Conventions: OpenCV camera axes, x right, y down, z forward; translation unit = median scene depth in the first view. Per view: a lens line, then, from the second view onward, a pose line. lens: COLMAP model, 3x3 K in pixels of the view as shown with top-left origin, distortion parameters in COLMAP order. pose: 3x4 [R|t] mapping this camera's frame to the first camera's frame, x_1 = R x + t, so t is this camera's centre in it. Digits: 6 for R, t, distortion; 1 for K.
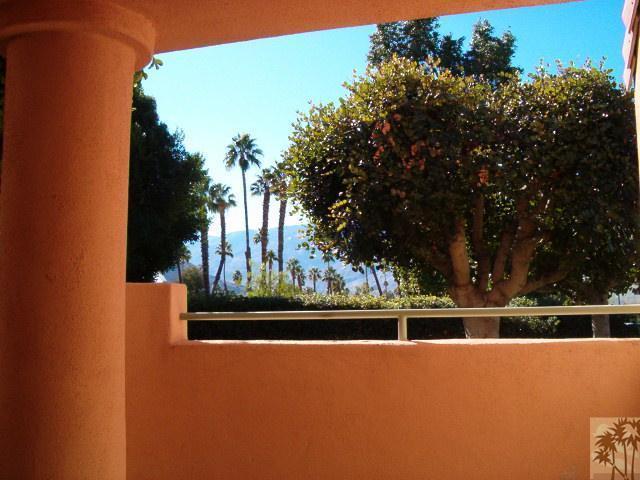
lens RADIAL K [[735.8, 0, 311.3], [0, 735.8, 240.5], [0, 0, 1]] dist [-0.265910, 0.359315]
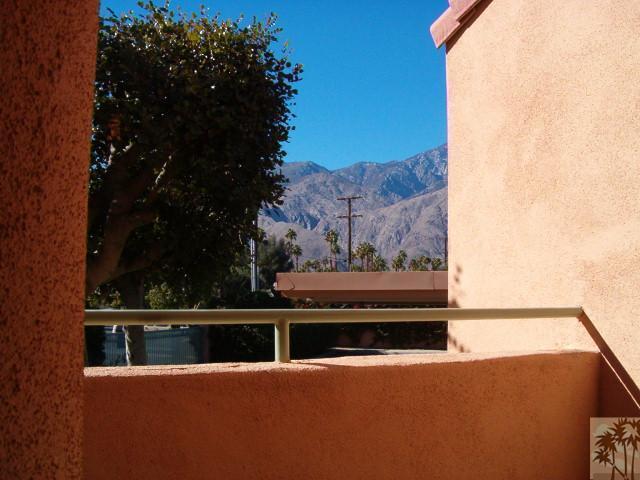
lens RADIAL K [[735.8, 0, 311.3], [0, 735.8, 240.5], [0, 0, 1]] dist [-0.265910, 0.359315]
pose [[0.690176, 0.069500, 0.720296, -0.286218], [-0.081079, 0.996537, -0.018465, 0.048974], [-0.719085, -0.045657, 0.693421, 0.581756]]
